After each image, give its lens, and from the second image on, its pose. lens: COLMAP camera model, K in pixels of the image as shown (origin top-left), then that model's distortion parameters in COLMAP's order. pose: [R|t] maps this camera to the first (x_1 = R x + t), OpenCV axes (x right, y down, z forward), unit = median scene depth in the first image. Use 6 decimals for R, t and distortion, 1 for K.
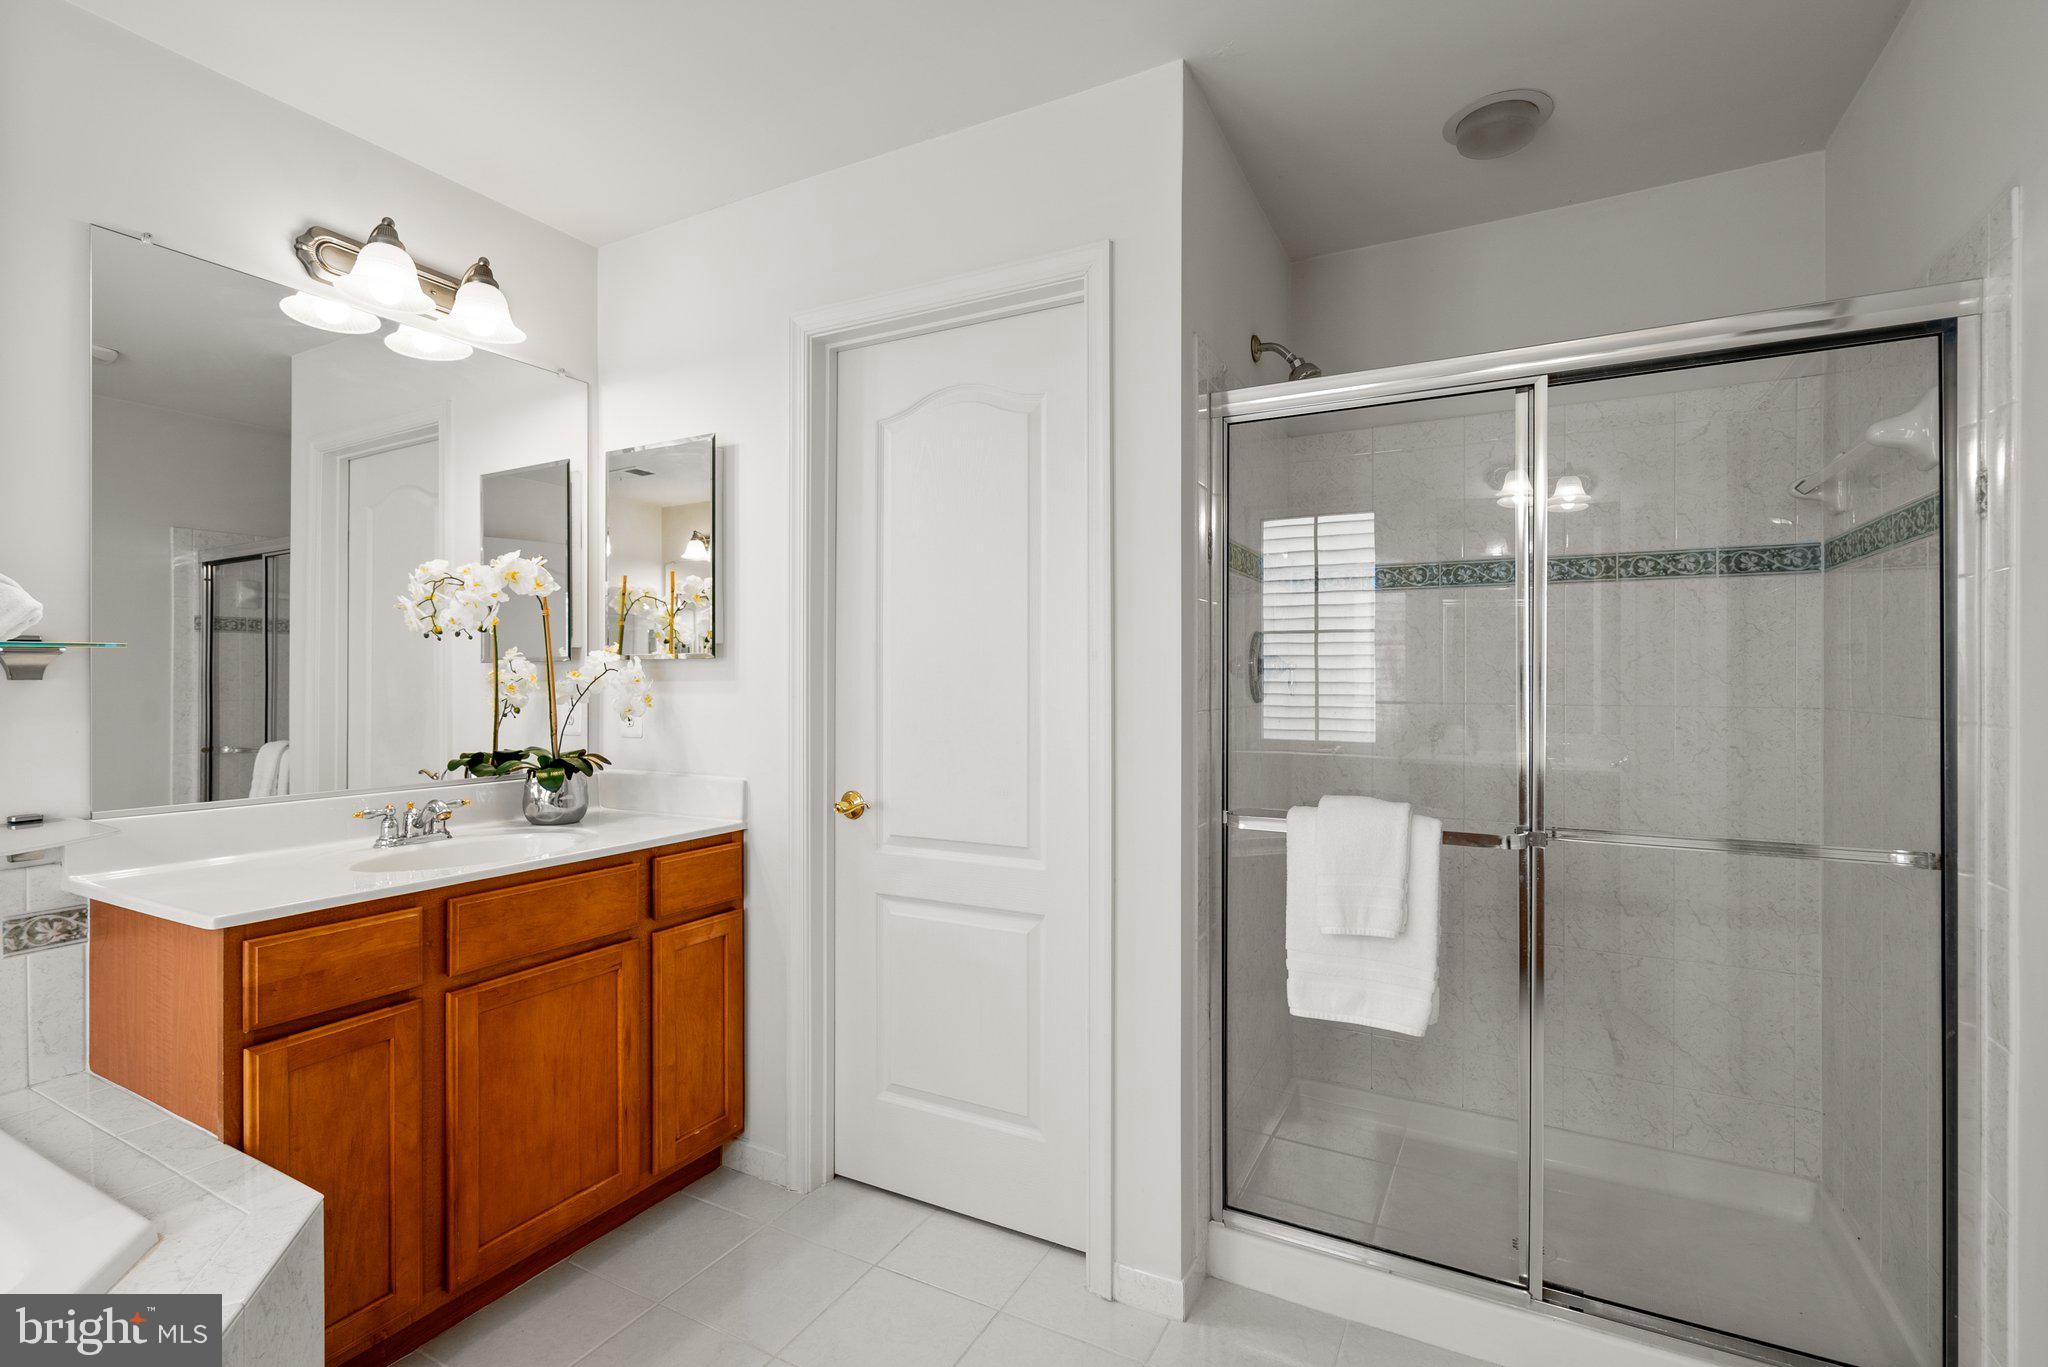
lens RADIAL K [[935.2, 0, 1029.0], [0, 935.2, 681.2], [0, 0, 1]] dist [0.003908, -0.003234]
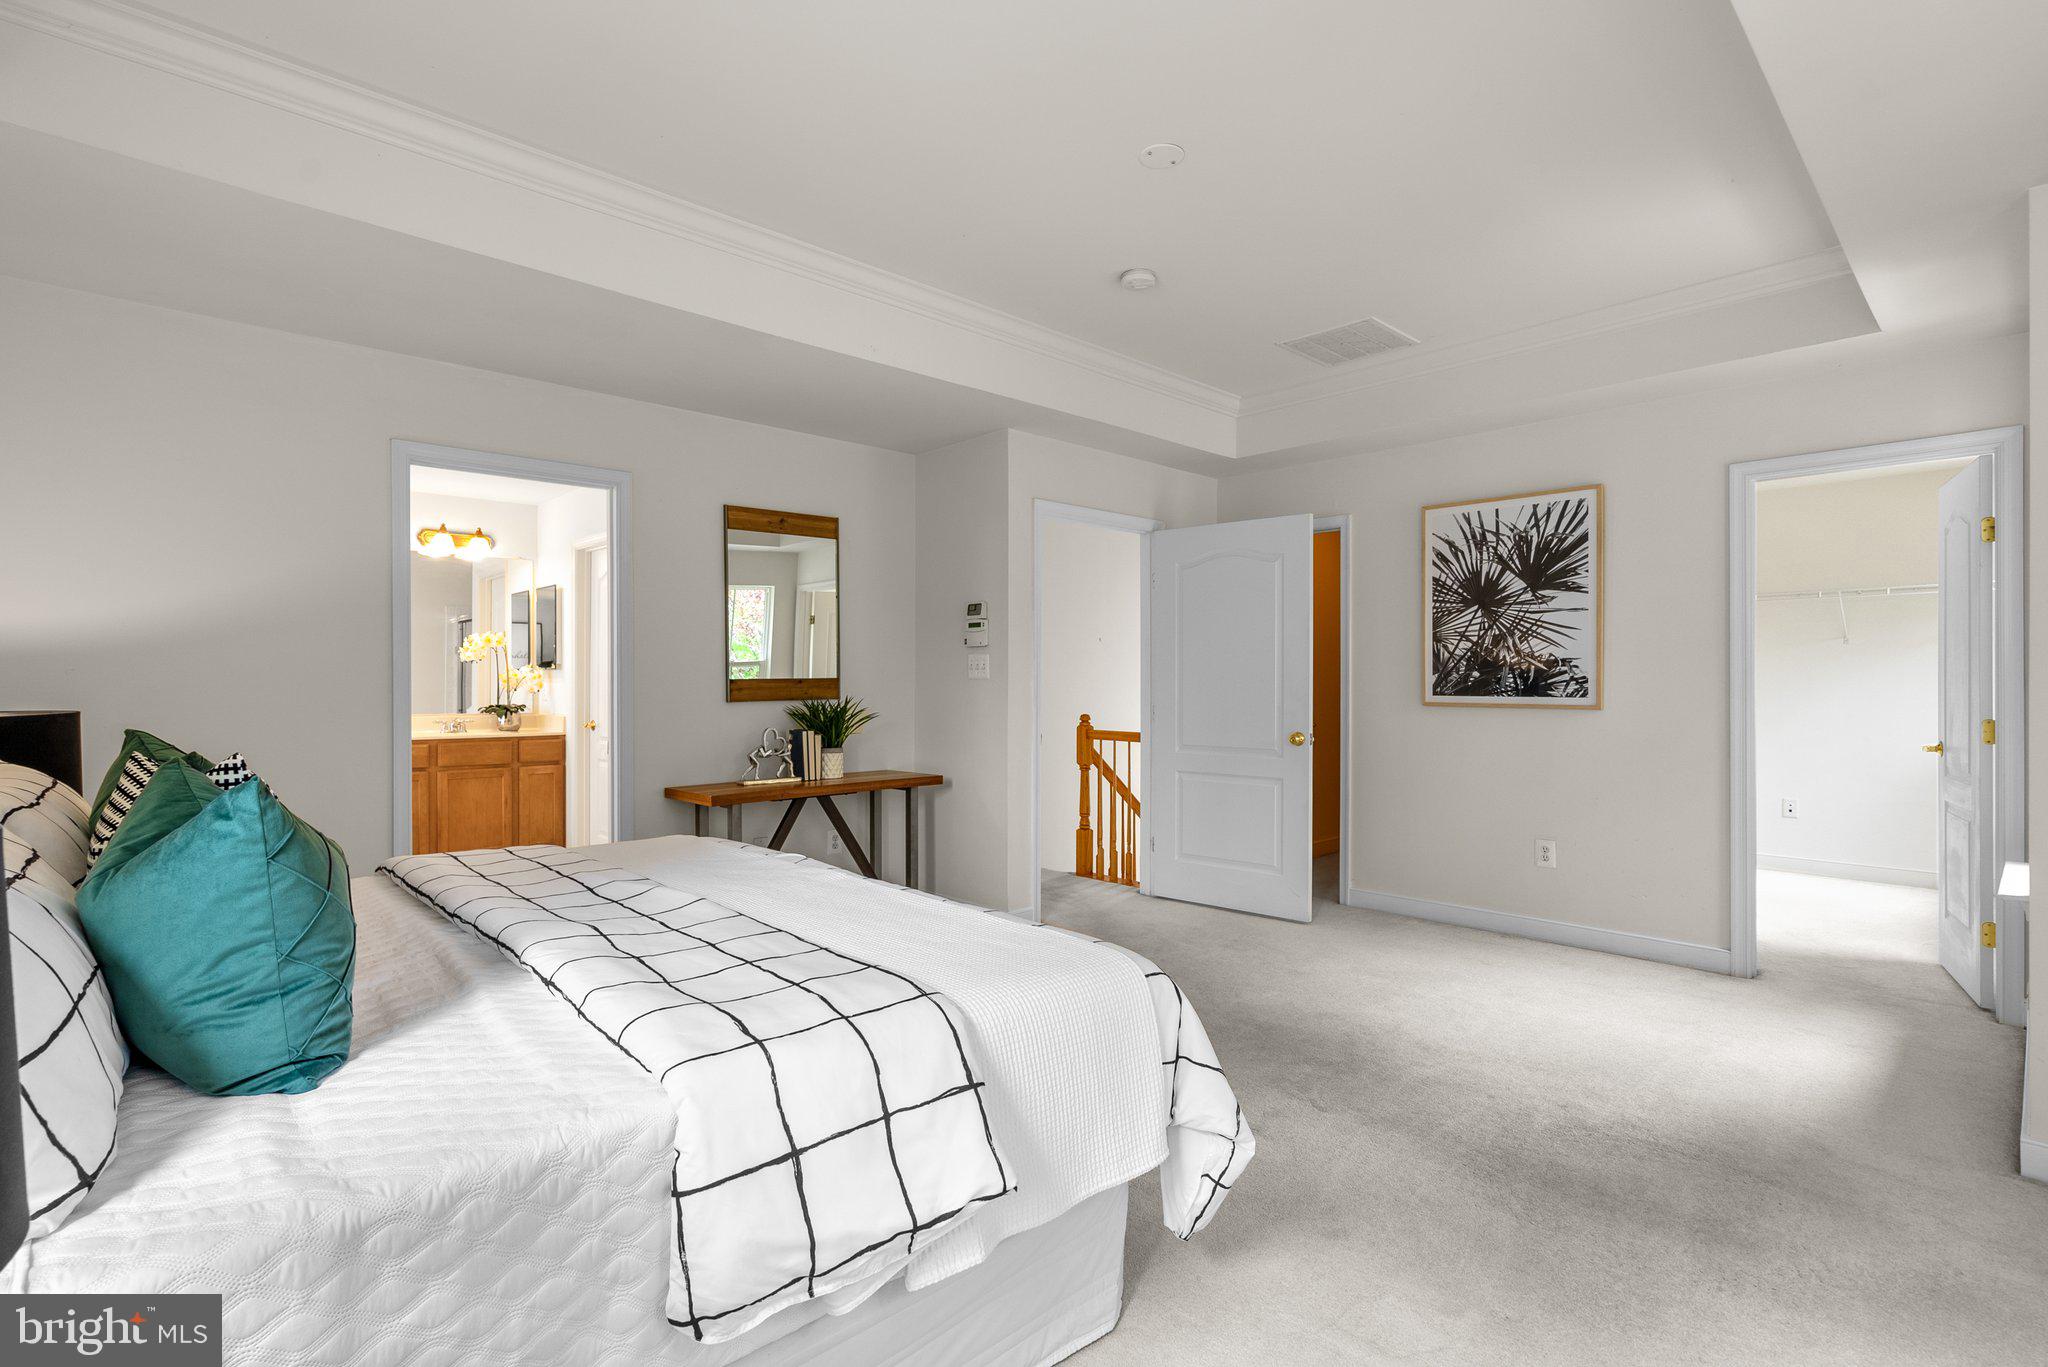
lens RADIAL K [[935.2, 0, 1009.0], [0, 935.2, 677.1], [0, 0, 1]] dist [0.003908, -0.003234]
pose [[0.950217, 0.001297, -0.311586, 2.009133], [-0.001695, 0.999998, -0.001006, -0.002004], [0.311584, 0.001484, 0.950217, -1.310662]]
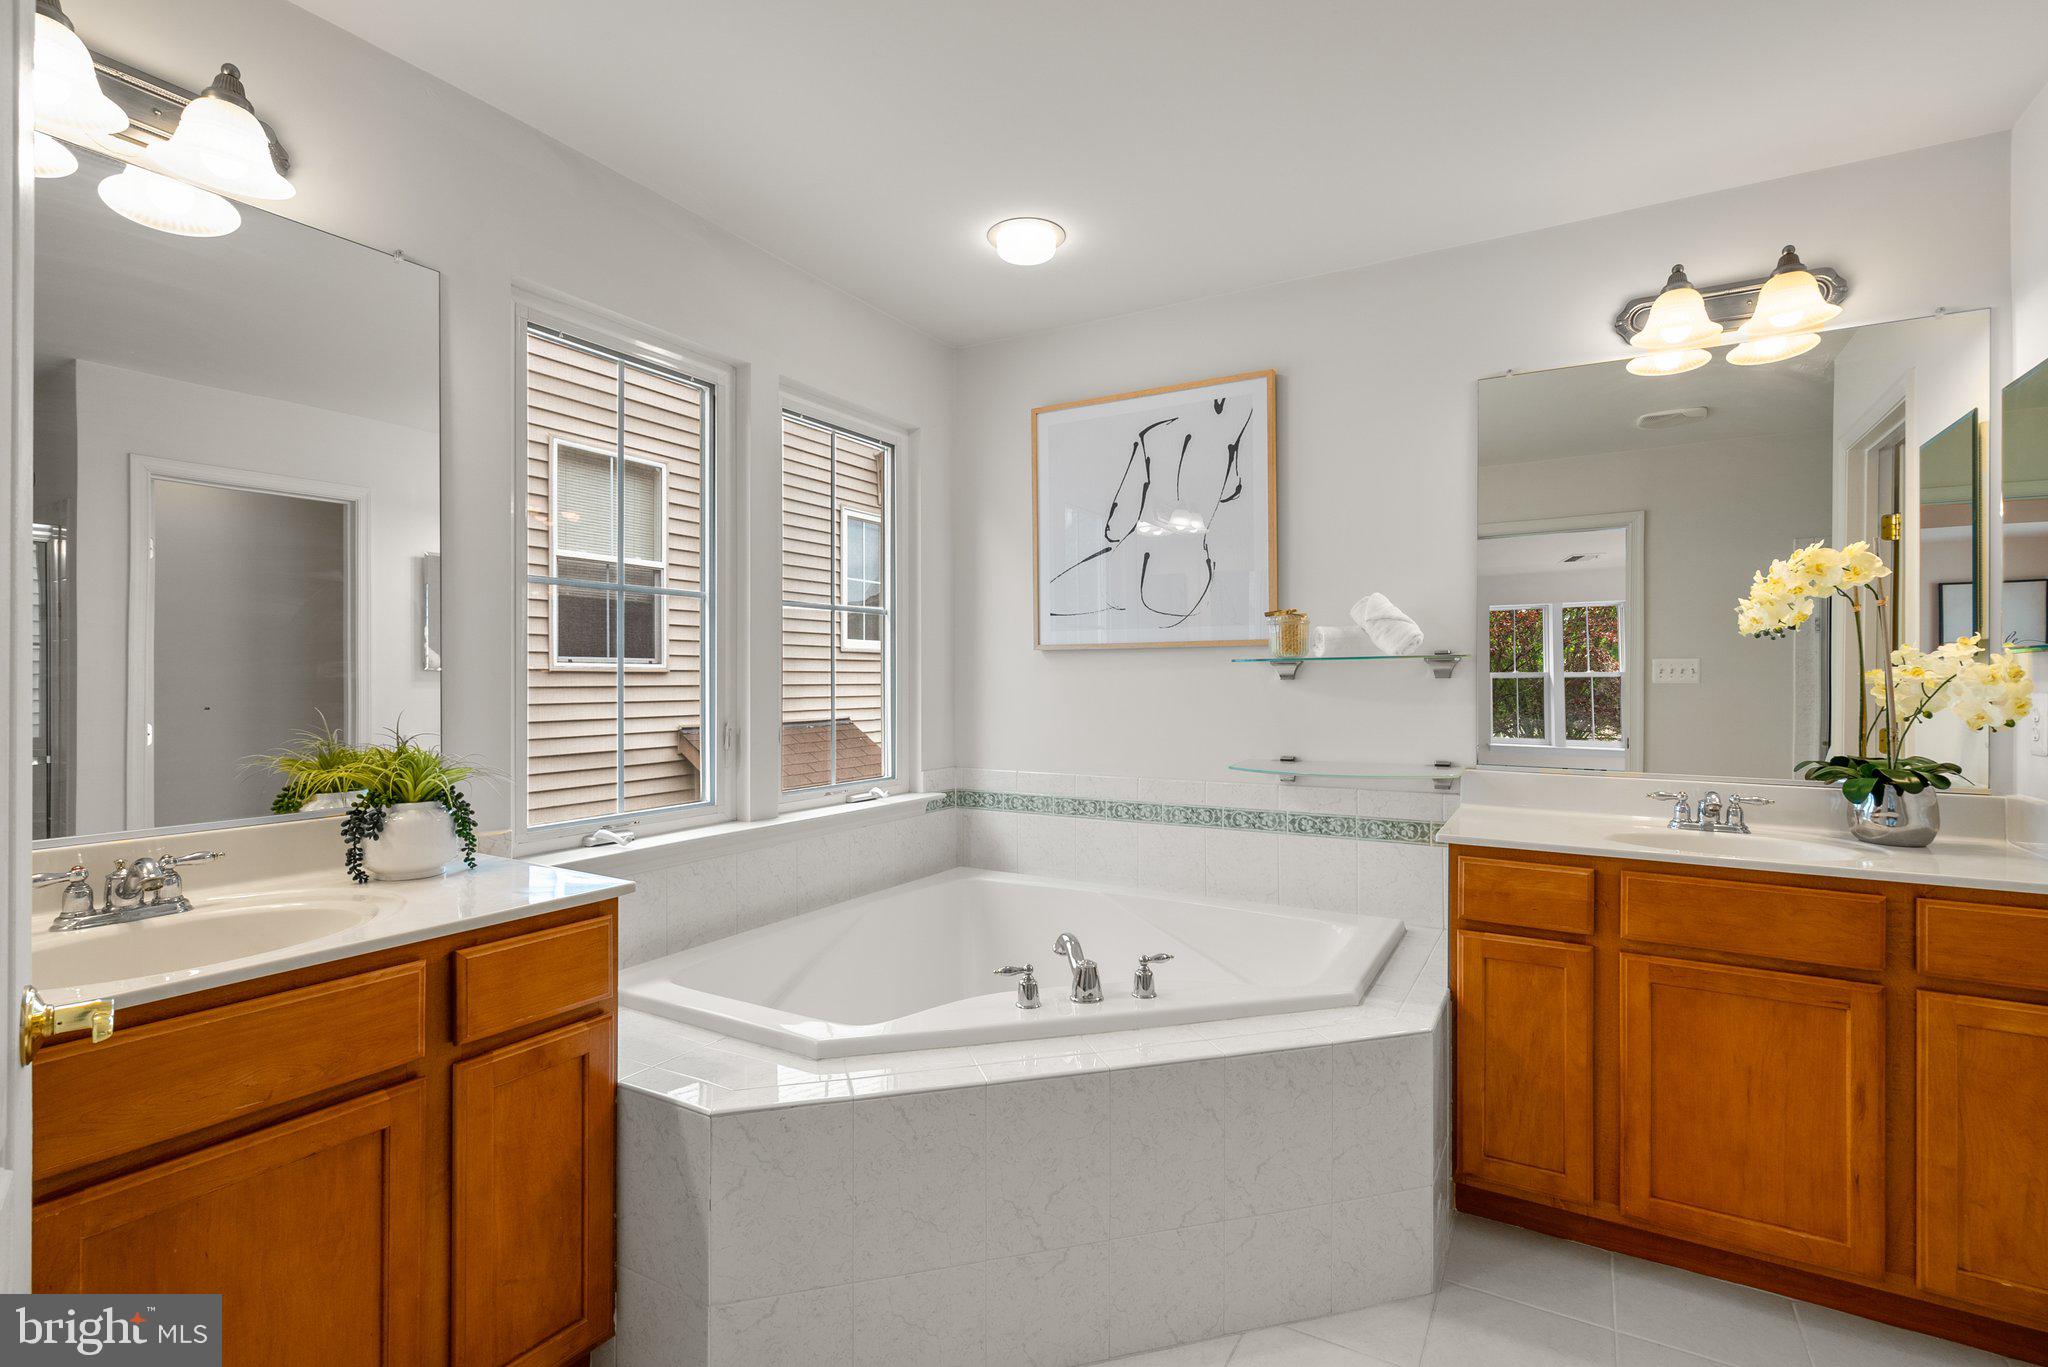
lens RADIAL K [[935.2, 0, 1020.2], [0, 935.2, 681.8], [0, 0, 1]] dist [0.003908, -0.003234]
pose [[-0.043099, 0.002789, -0.999067, 0.471704], [-0.005819, 0.999978, 0.003042, 0.003674], [0.999054, 0.005945, -0.043082, 0.270016]]
